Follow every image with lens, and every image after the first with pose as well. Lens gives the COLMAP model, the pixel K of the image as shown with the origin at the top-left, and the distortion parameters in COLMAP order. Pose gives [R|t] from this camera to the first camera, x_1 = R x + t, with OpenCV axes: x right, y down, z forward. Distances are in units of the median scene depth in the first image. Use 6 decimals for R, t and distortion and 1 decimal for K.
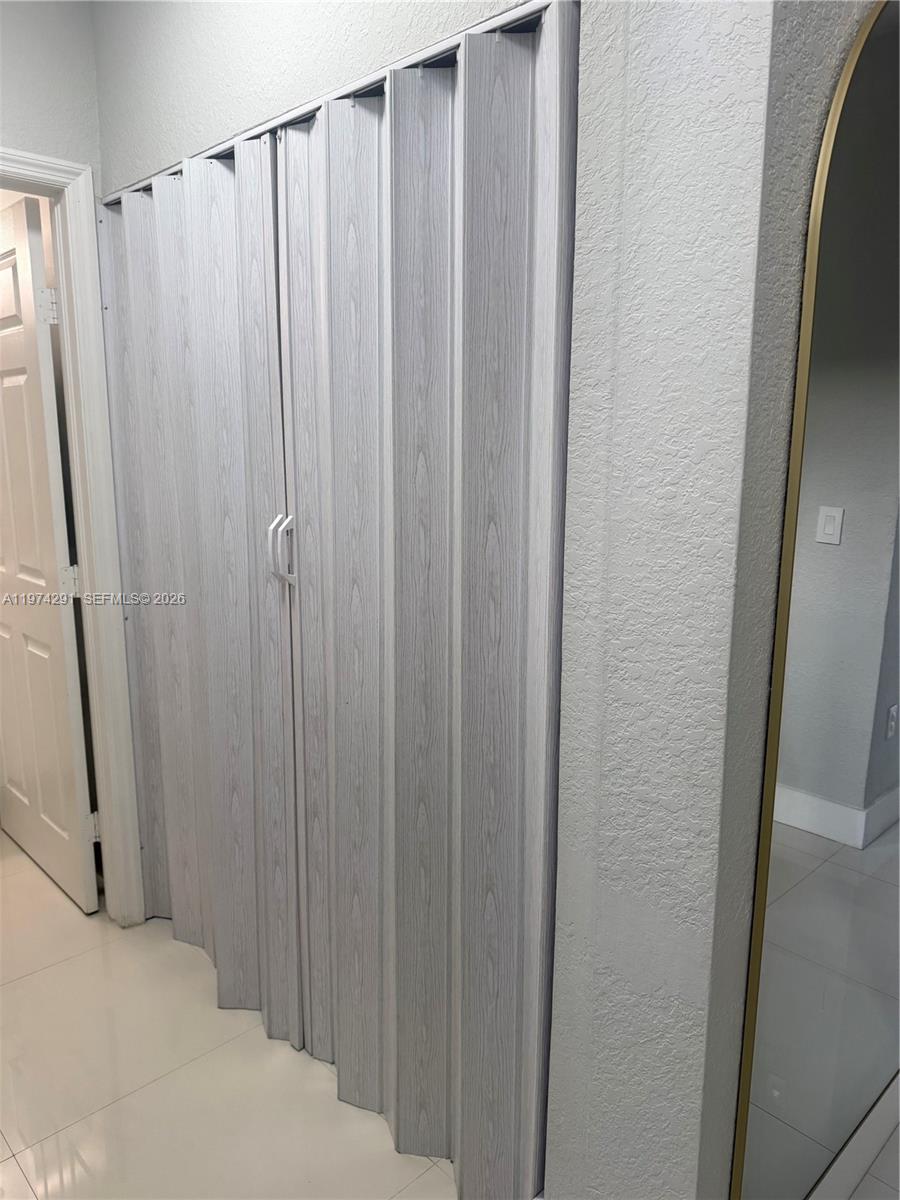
lens RADIAL K [[829.4, 0, 459.1], [0, 829.4, 600.1], [0, 0, 1]] dist [0.033765, -0.036661]
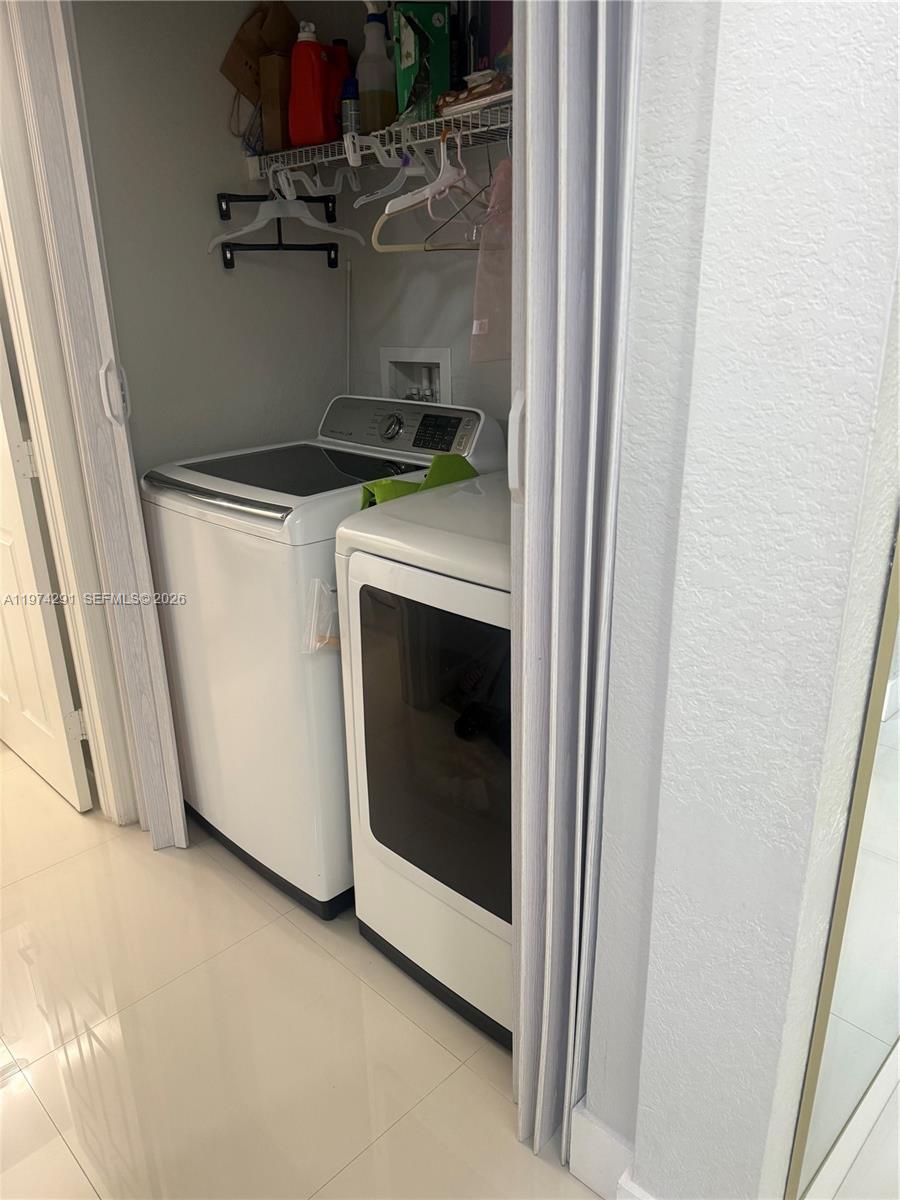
lens RADIAL K [[829.4, 0, 443.4], [0, 829.4, 603.3], [0, 0, 1]] dist [0.033765, -0.036661]
pose [[0.999527, -0.030134, 0.006138, -0.060066], [0.028901, 0.988656, 0.147389, 0.013431], [-0.010510, -0.147141, 0.989060, 0.204333]]
